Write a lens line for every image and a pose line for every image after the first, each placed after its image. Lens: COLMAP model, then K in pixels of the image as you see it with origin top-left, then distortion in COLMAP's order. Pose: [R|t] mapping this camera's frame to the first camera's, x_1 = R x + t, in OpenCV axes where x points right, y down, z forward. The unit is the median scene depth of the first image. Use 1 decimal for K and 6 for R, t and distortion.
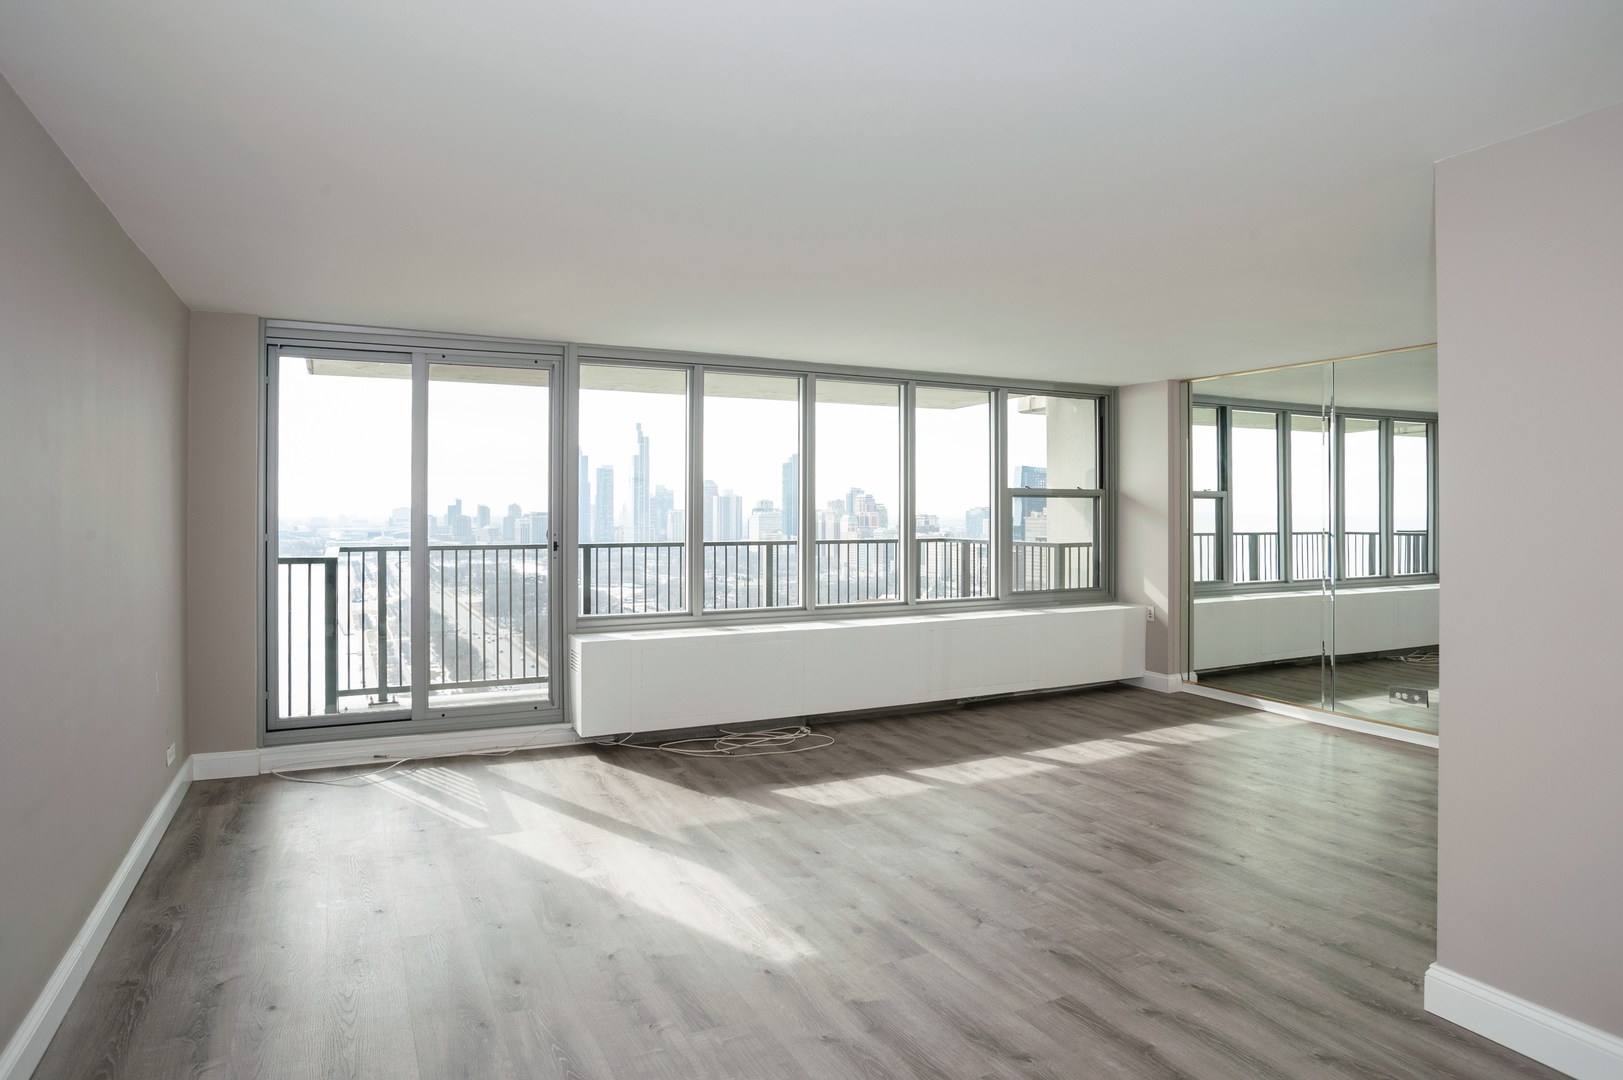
lens RADIAL K [[961.6, 0, 812.2], [0, 961.6, 526.8], [0, 0, 1]] dist [-0.063883, 0.020988]
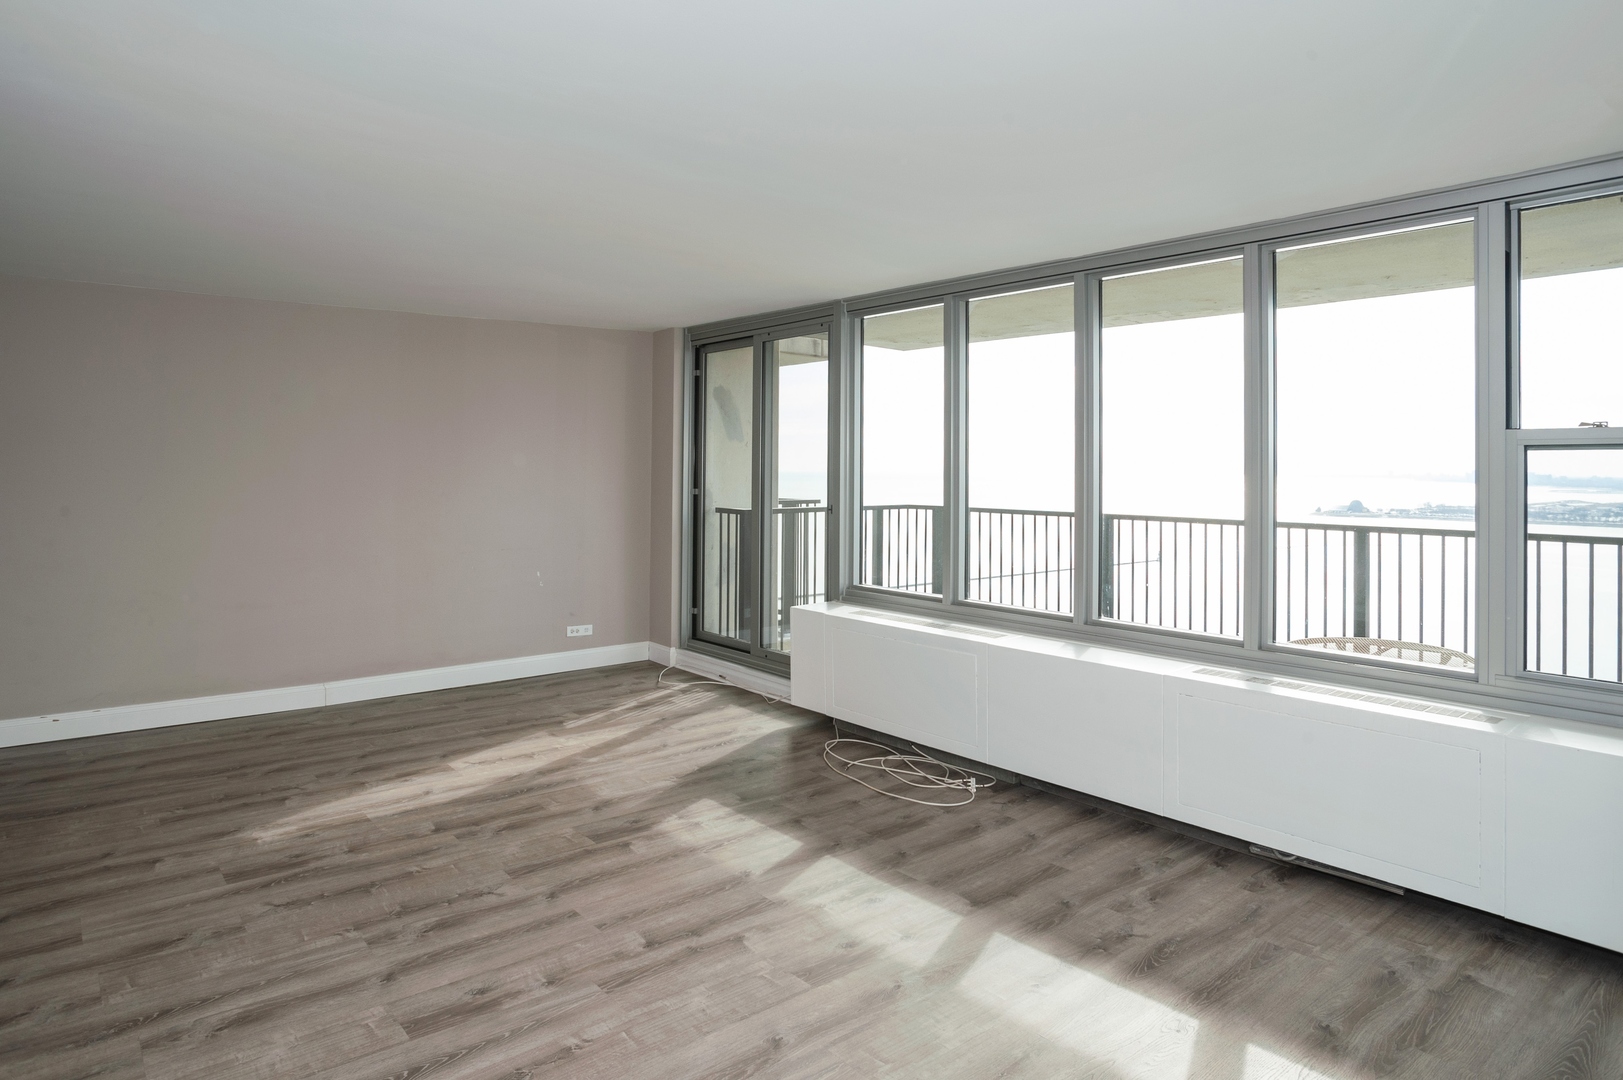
lens RADIAL K [[1002.5, 0, 809.5], [0, 1002.5, 537.9], [0, 0, 1]] dist [-0.024913, 0.005373]
pose [[0.182551, 0.071833, -0.980569, 0.967937], [-0.019255, 0.997397, 0.069481, -0.028334], [0.983008, 0.006197, 0.183460, 1.052098]]
